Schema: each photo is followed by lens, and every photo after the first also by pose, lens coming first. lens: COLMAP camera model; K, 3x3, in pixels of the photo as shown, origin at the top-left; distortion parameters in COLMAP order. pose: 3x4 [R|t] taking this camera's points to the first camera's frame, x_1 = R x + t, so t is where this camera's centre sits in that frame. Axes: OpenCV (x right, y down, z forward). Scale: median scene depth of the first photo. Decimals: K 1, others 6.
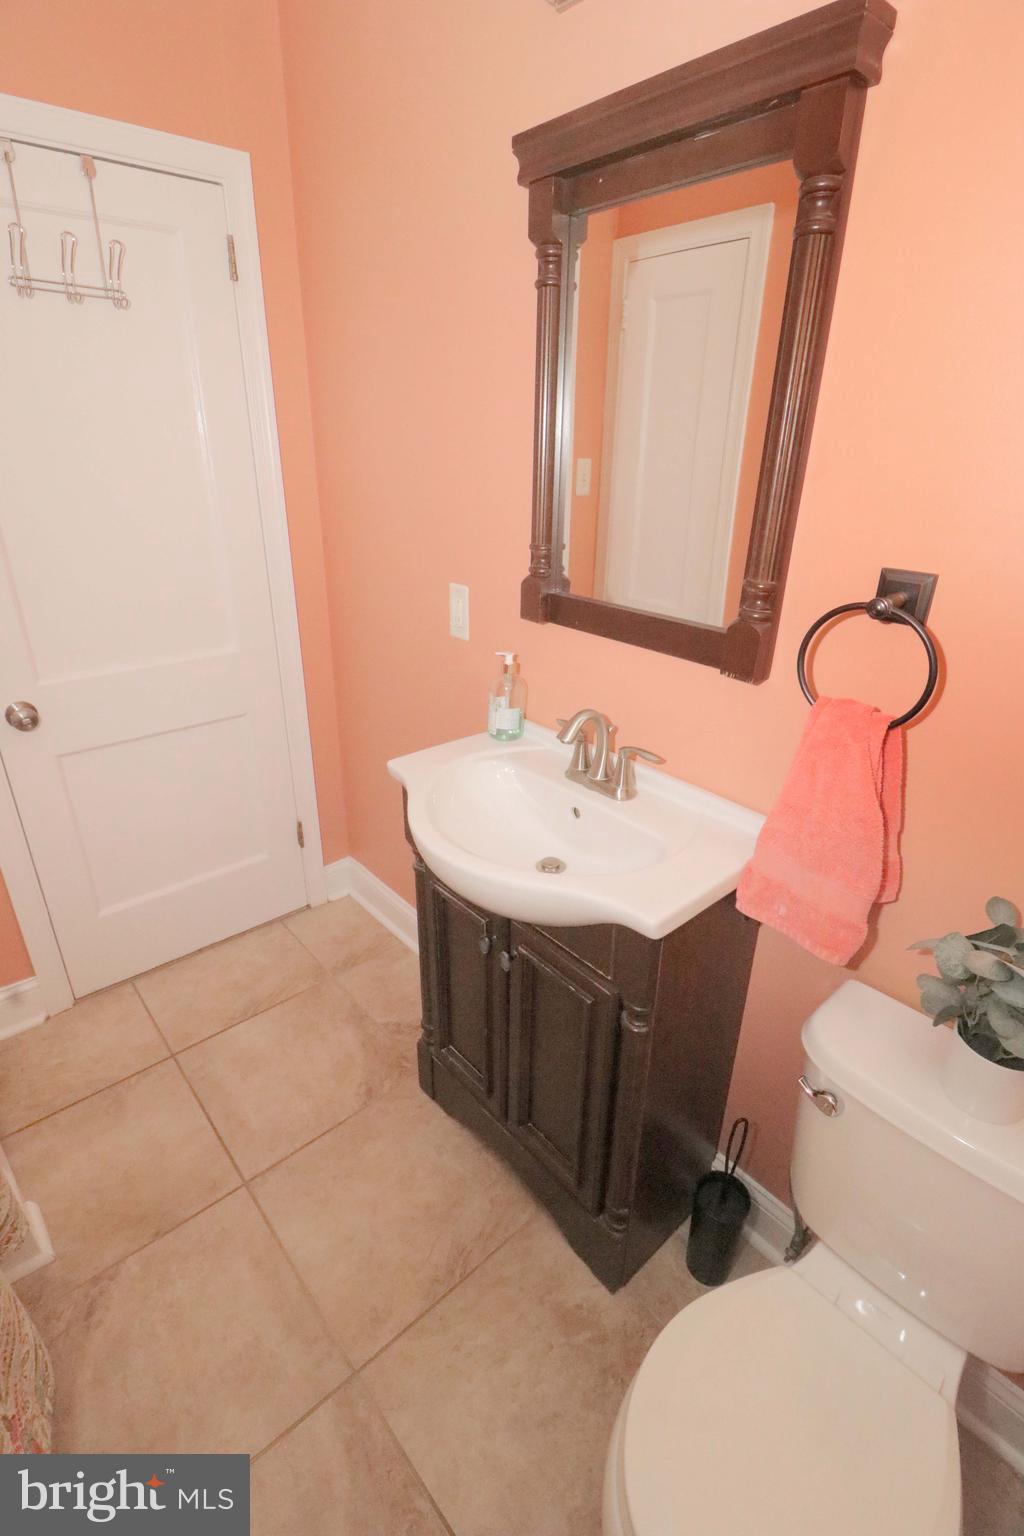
lens RADIAL K [[714.4, 0, 511.8], [0, 714.4, 767.7], [0, 0, 1]] dist [-0.003985, -0.001986]
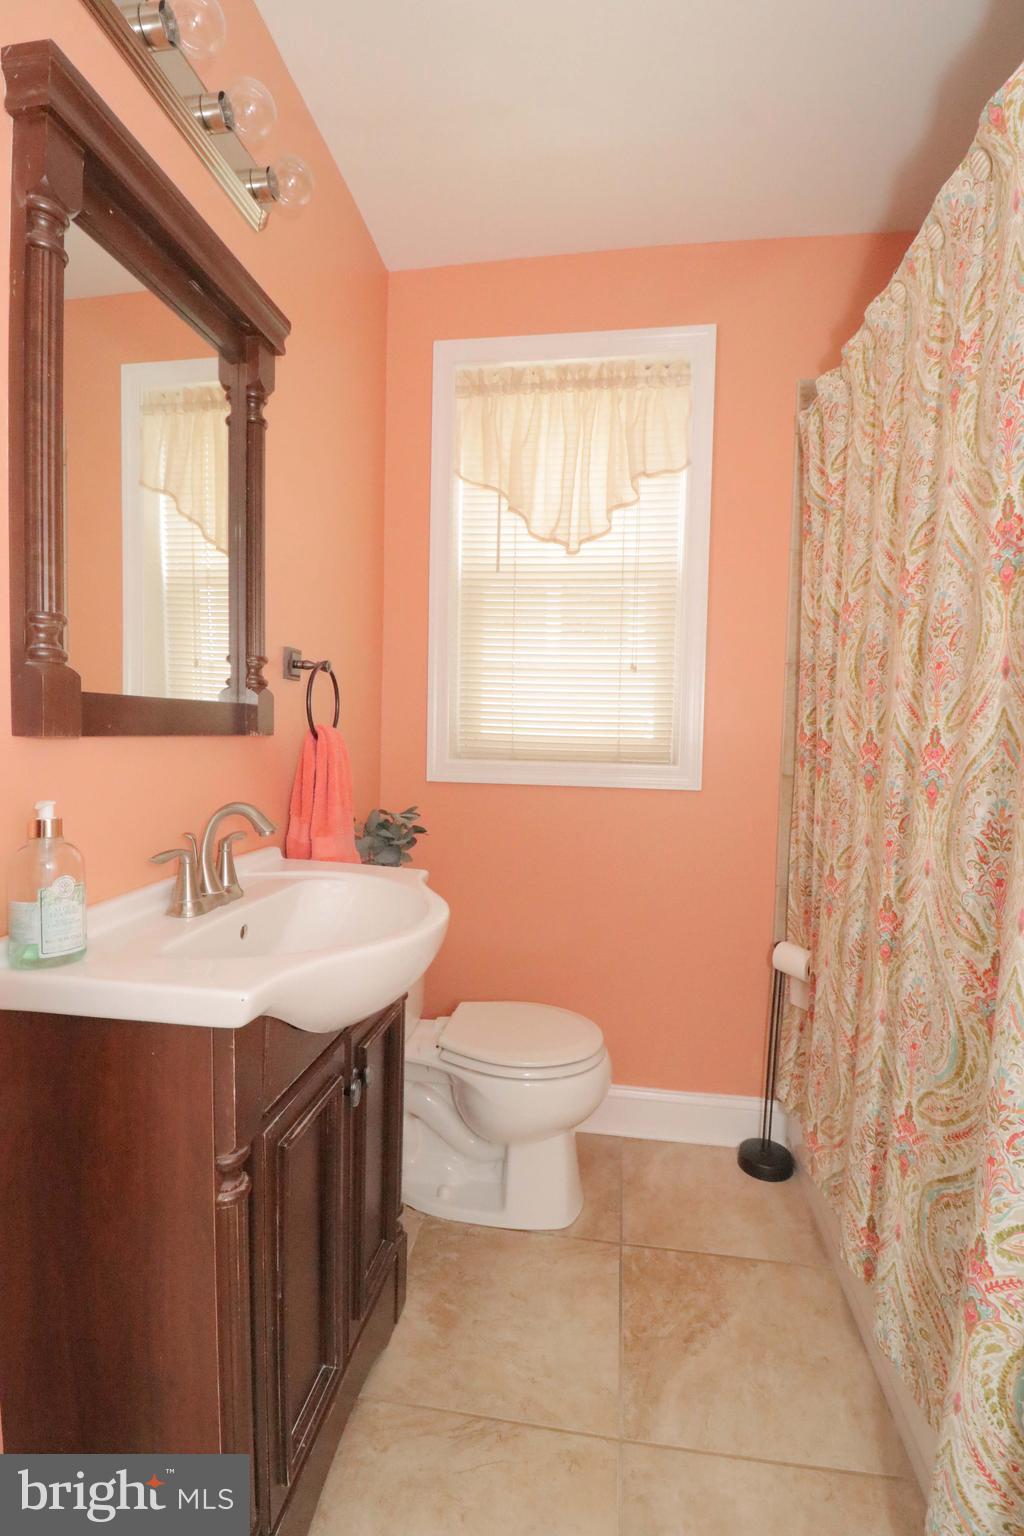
lens RADIAL K [[714.4, 0, 515.4], [0, 714.4, 771.5], [0, 0, 1]] dist [-0.003985, -0.001986]
pose [[-0.639554, -0.081898, 0.764371, -0.715105], [0.279167, 0.901687, 0.330191, -0.284088], [-0.716266, 0.424562, -0.553814, 1.137889]]
